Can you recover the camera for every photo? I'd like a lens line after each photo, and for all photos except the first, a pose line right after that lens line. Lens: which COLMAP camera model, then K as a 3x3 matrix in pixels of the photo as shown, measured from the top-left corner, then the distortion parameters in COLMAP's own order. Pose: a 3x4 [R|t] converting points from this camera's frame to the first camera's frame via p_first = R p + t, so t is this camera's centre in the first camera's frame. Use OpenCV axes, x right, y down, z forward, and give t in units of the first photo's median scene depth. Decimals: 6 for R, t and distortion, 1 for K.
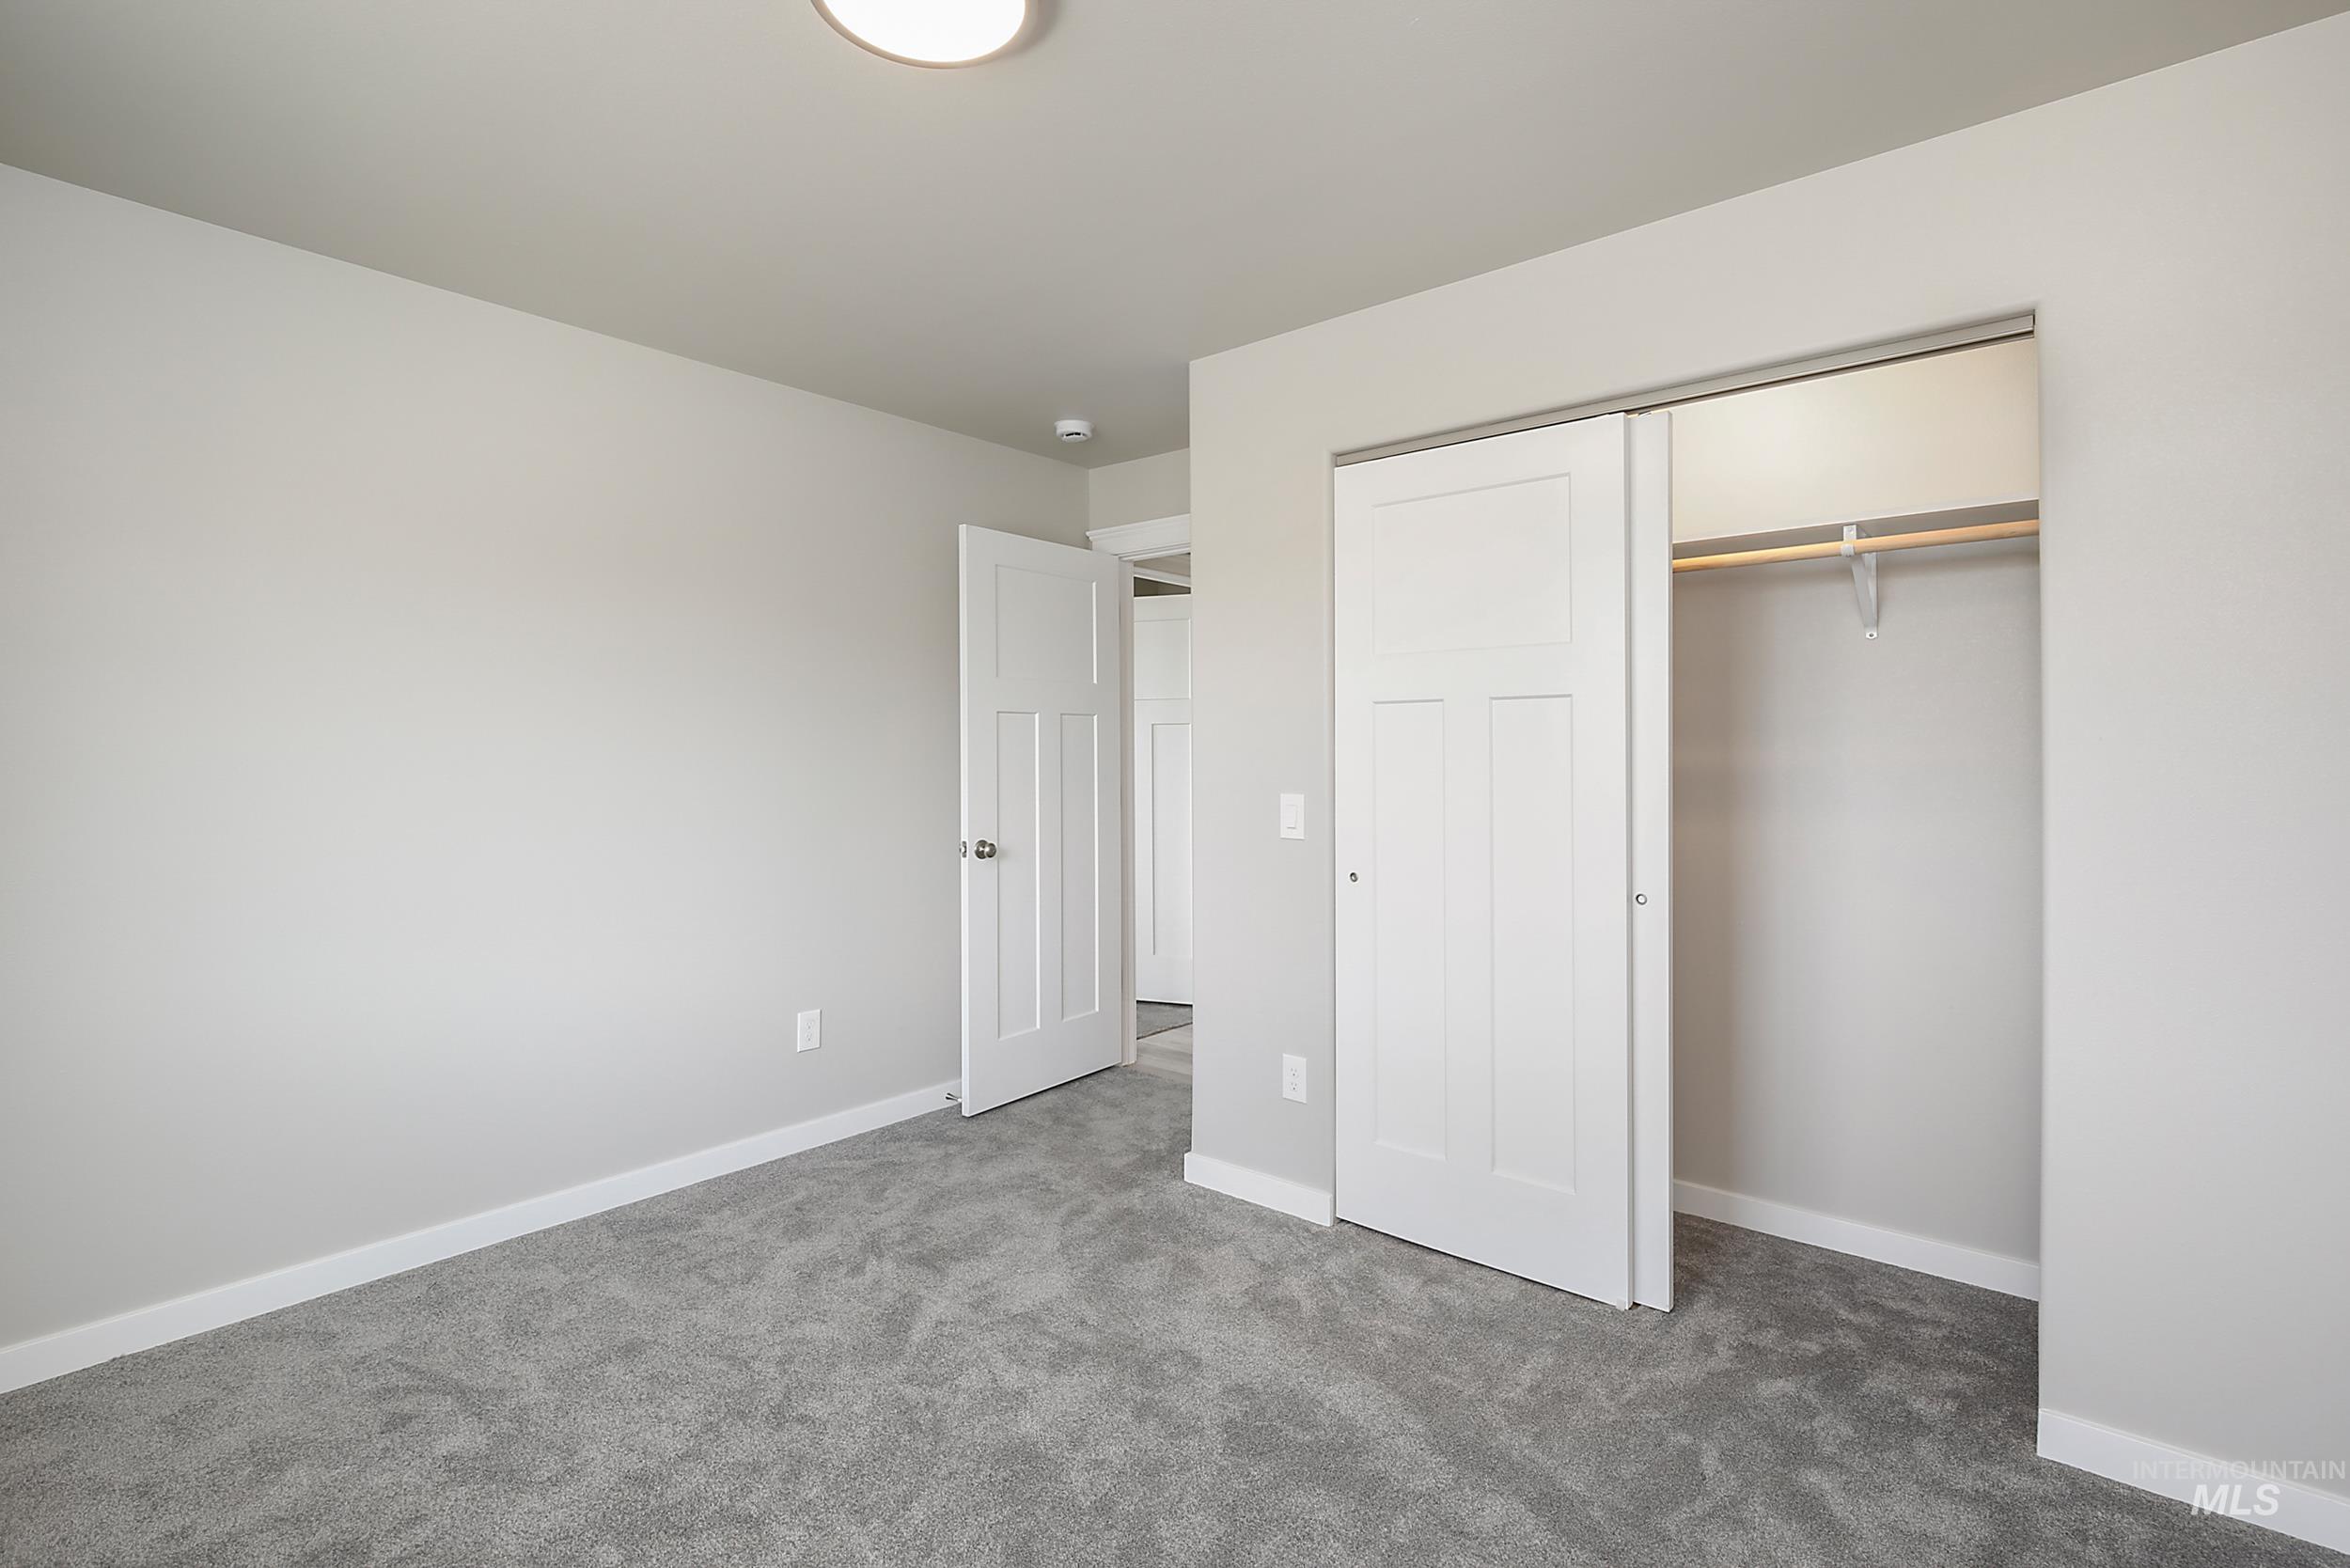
lens RADIAL K [[1087.5, 0, 1168.7], [0, 1087.5, 763.6], [0, 0, 1]] dist [-0.000135, 0.000305]
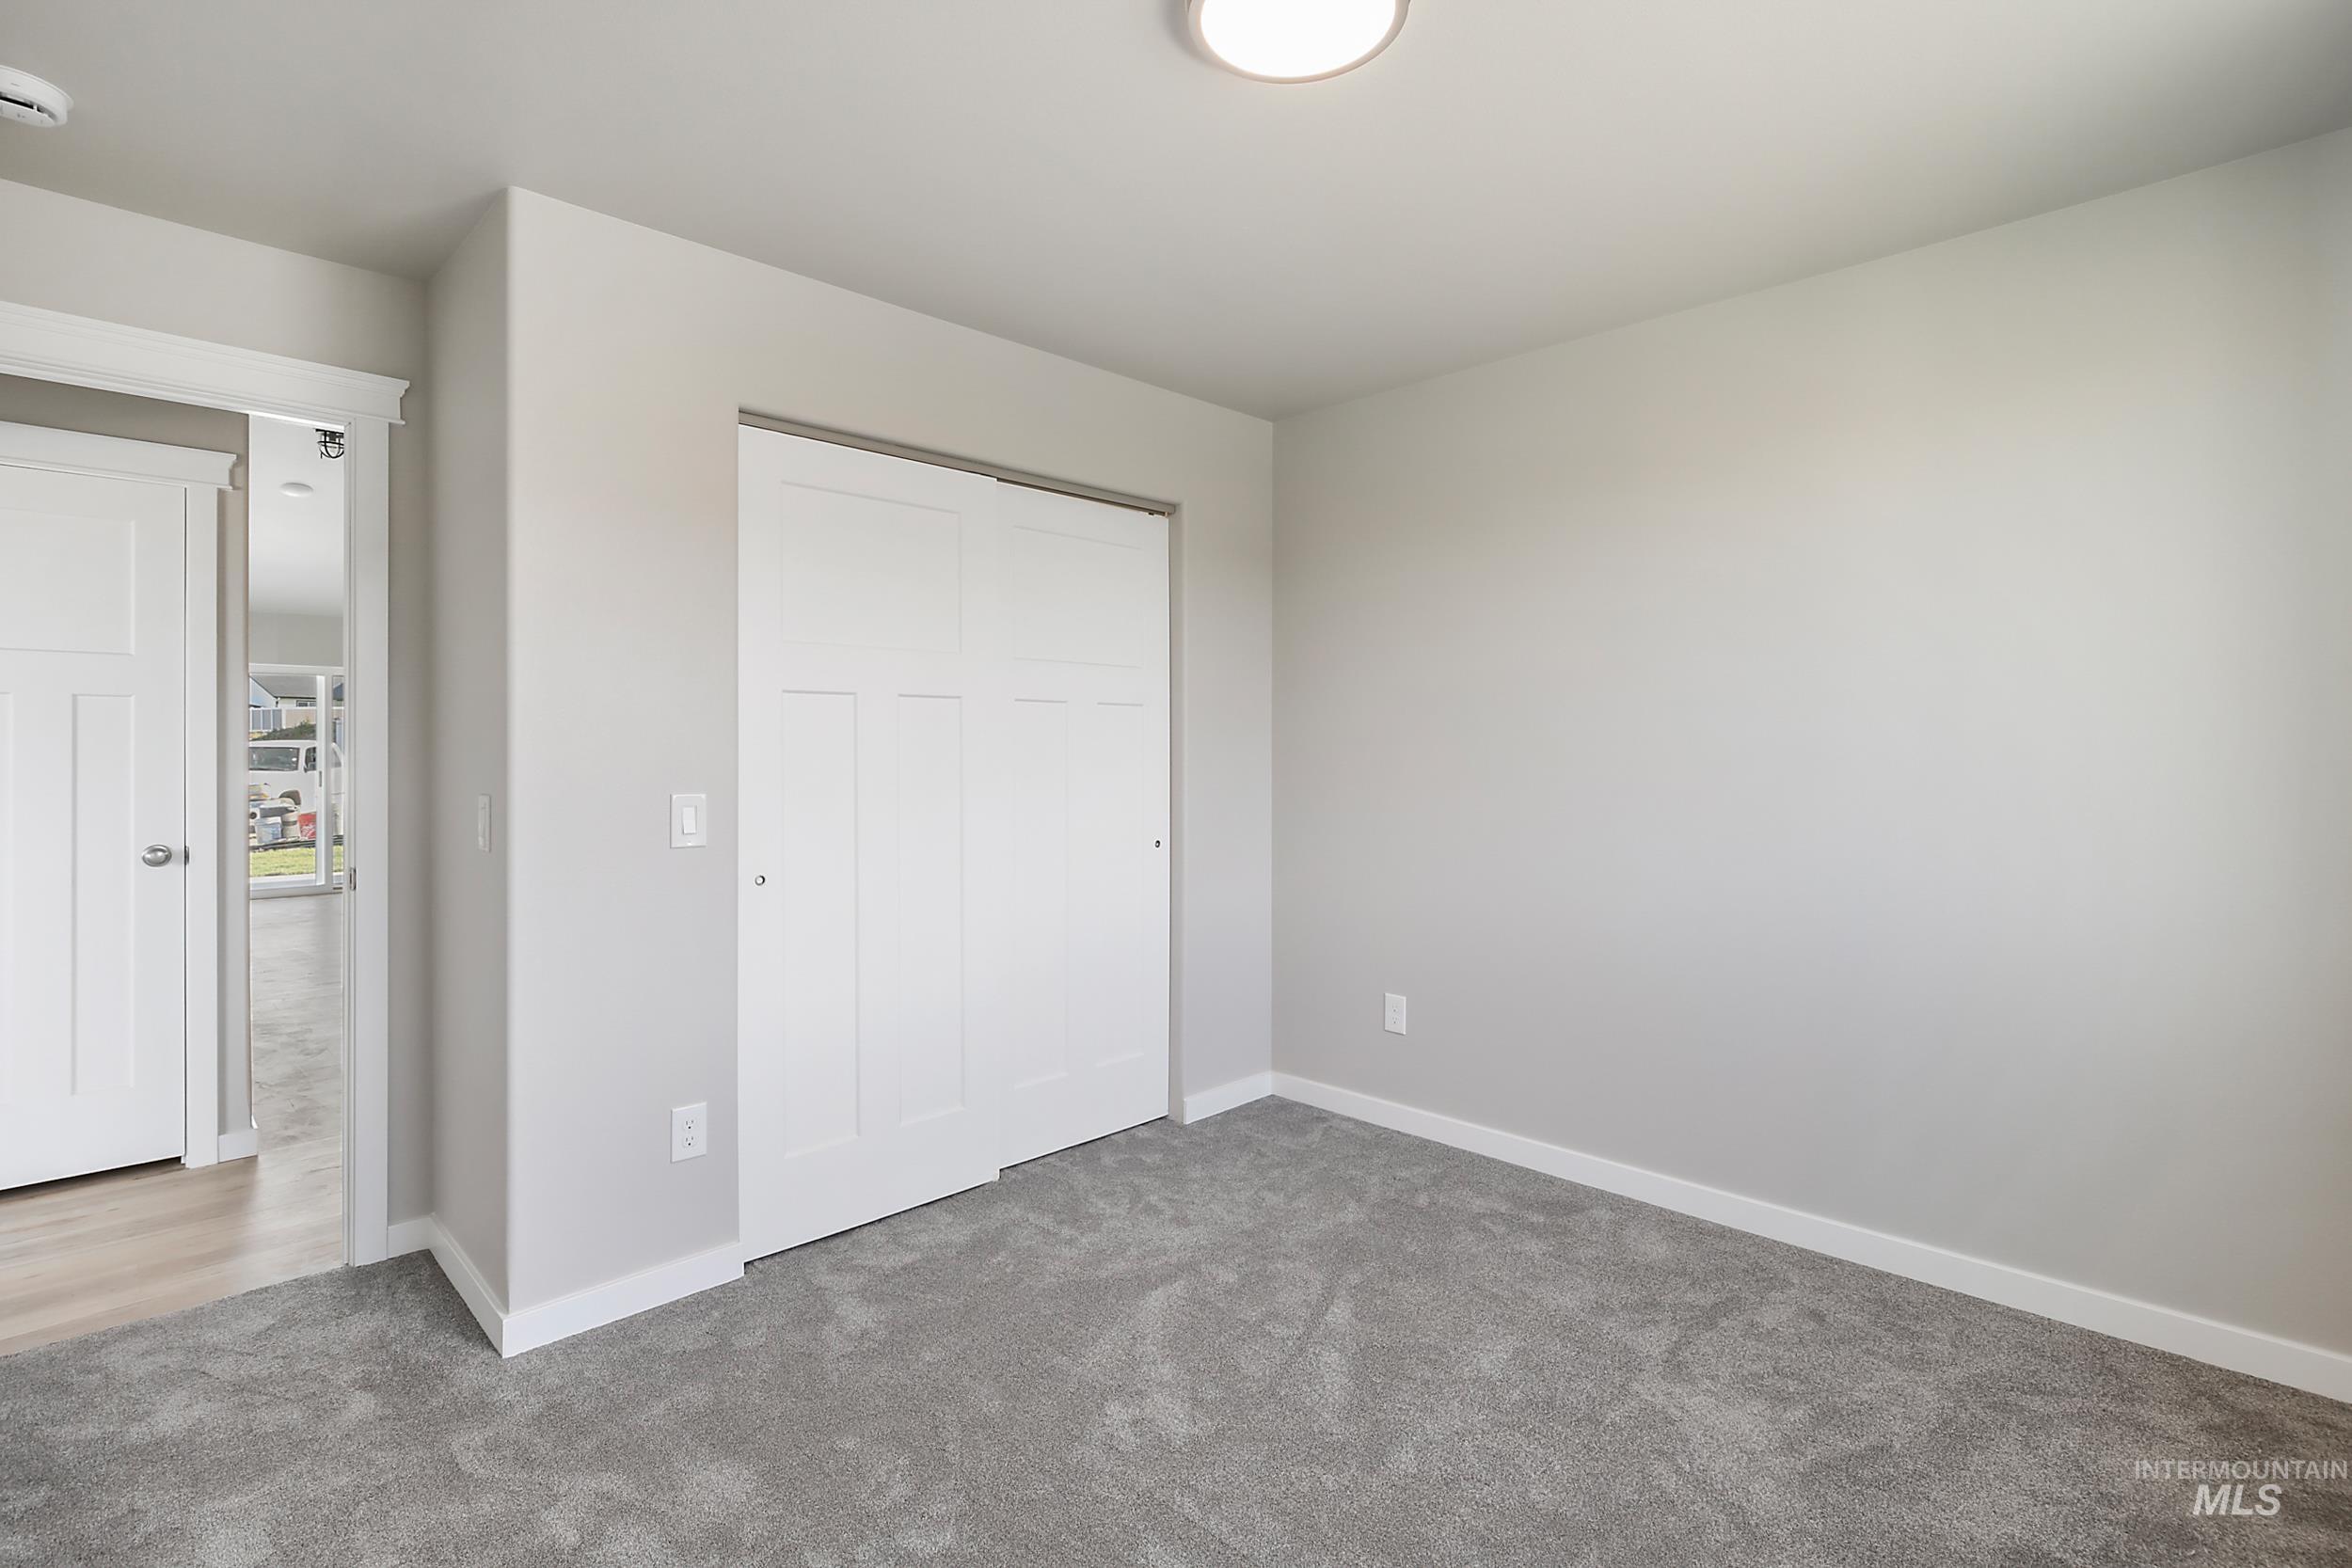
lens RADIAL K [[1088.3, 0, 1169.7], [0, 1088.3, 763.6], [0, 0, 1]] dist [-0.000135, 0.000305]
pose [[0.090075, -0.012512, 0.995856, -0.695932], [-0.003440, 0.999911, 0.012874, -0.007547], [-0.995929, -0.004585, 0.090024, 0.564665]]
